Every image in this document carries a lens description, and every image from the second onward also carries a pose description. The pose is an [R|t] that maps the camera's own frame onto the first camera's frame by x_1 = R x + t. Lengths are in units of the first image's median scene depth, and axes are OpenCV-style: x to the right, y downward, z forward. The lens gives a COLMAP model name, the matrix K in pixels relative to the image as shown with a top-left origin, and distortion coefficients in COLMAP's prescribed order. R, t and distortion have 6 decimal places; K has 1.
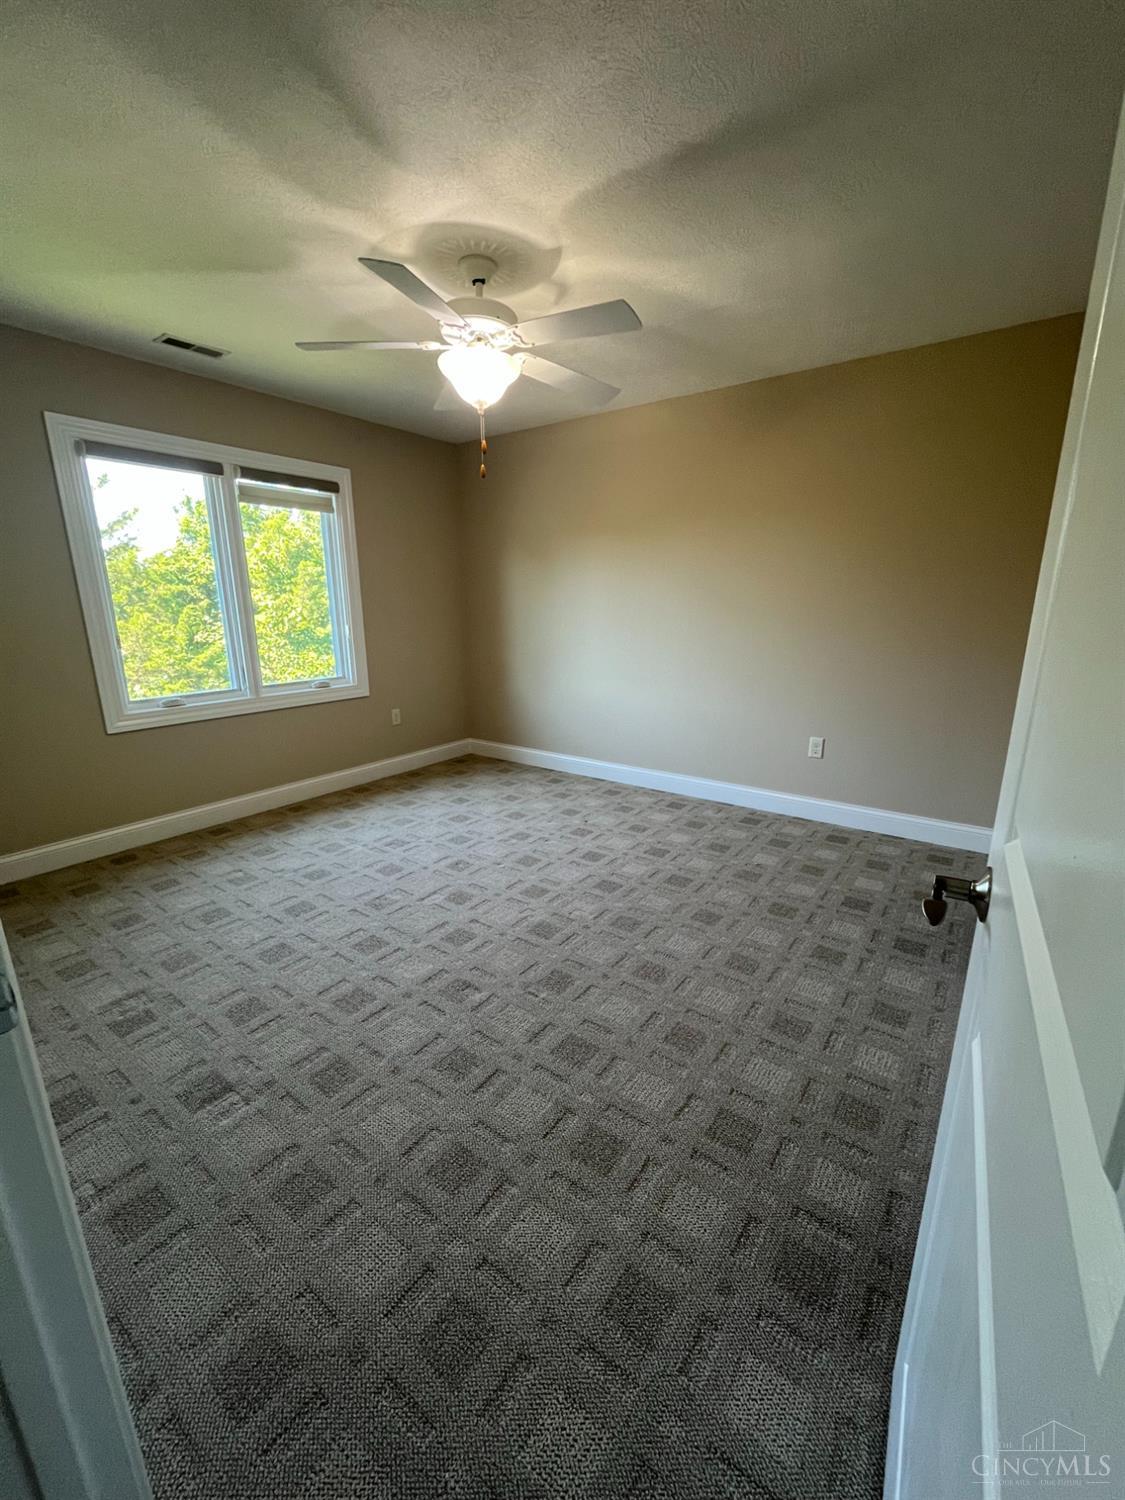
lens RADIAL K [[601.0, 0, 560.9], [0, 601.0, 748.3], [0, 0, 1]] dist [0.001615, 0.000282]
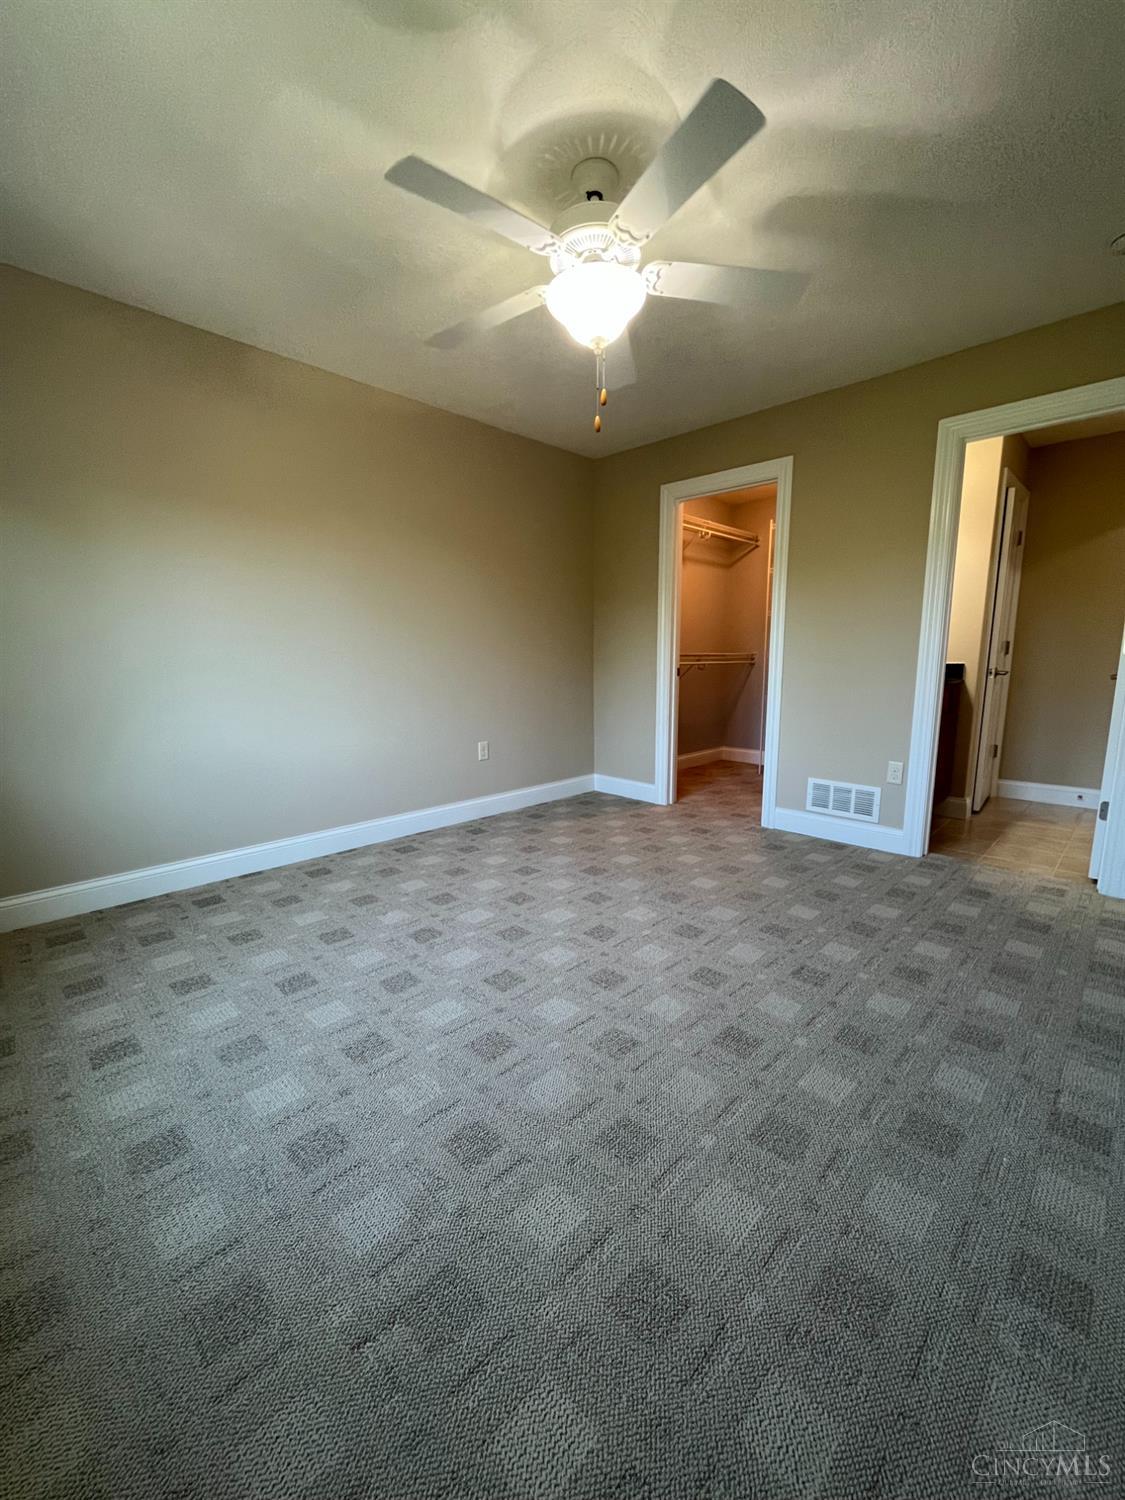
lens RADIAL K [[601.0, 0, 563.0], [0, 601.0, 750.0], [0, 0, 1]] dist [0.001615, 0.000282]
pose [[0.176861, -0.160339, 0.971088, -0.644754], [0.239274, 0.964046, 0.115598, -0.097967], [-0.954708, 0.211911, 0.208867, 0.623720]]
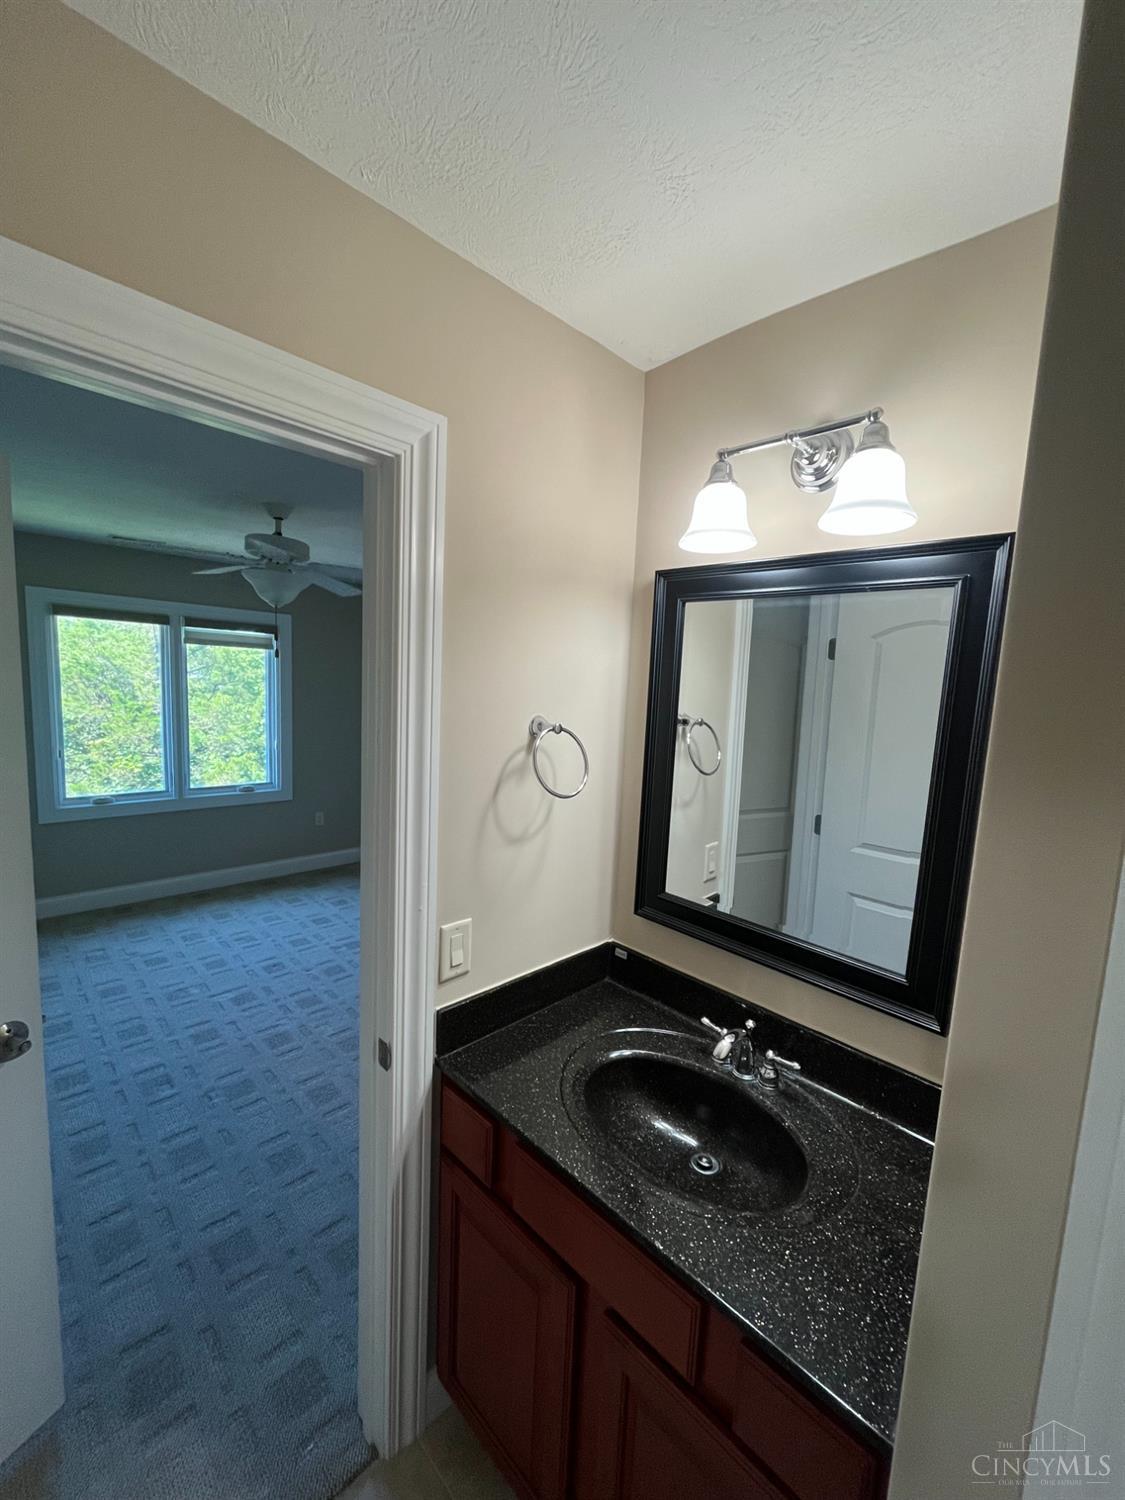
lens RADIAL K [[601.0, 0, 571.4], [0, 601.0, 750.2], [0, 0, 1]] dist [0.001615, 0.000282]
pose [[0.985923, 0.069606, -0.152022, 0.443924], [-0.088964, 0.988224, -0.124496, -0.100990], [0.141566, 0.136268, 0.980505, -0.080548]]
